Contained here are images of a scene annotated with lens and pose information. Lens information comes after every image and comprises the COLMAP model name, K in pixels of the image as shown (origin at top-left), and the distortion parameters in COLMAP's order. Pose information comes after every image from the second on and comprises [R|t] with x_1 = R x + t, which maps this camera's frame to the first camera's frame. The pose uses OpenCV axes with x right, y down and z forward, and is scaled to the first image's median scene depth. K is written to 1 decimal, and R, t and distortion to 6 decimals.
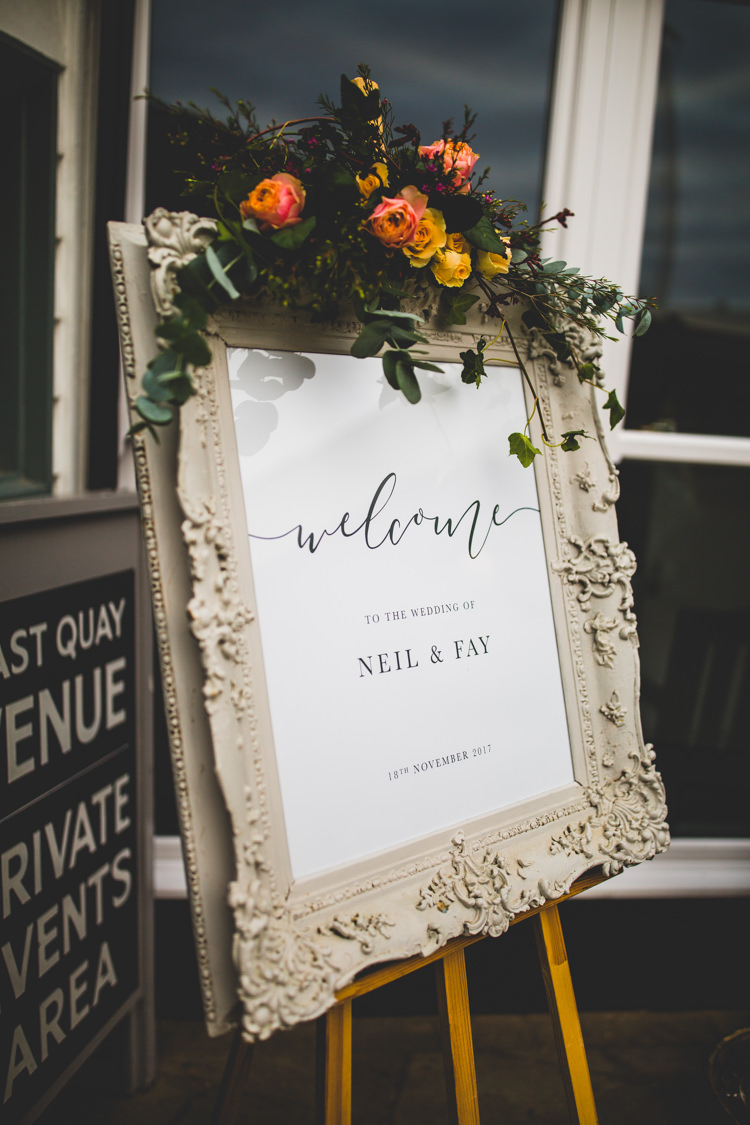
lens RADIAL K [[1107.5, 0, 379.8], [0, 1107.5, 568.1], [0, 0, 1]] dist [0.016201, 0.000000]
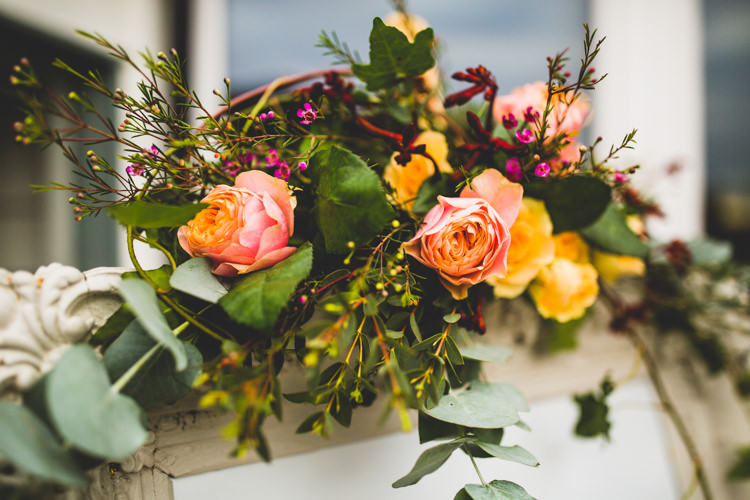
lens RADIAL K [[738.3, 0, 371.9], [0, 738.3, 248.4], [0, 0, 1]] dist [0.016201, 0.000000]
pose [[0.992490, -0.066554, -0.102636, 0.005035], [0.049088, 0.985210, -0.164172, -0.249655], [0.112044, 0.157901, 0.981078, 0.641166]]
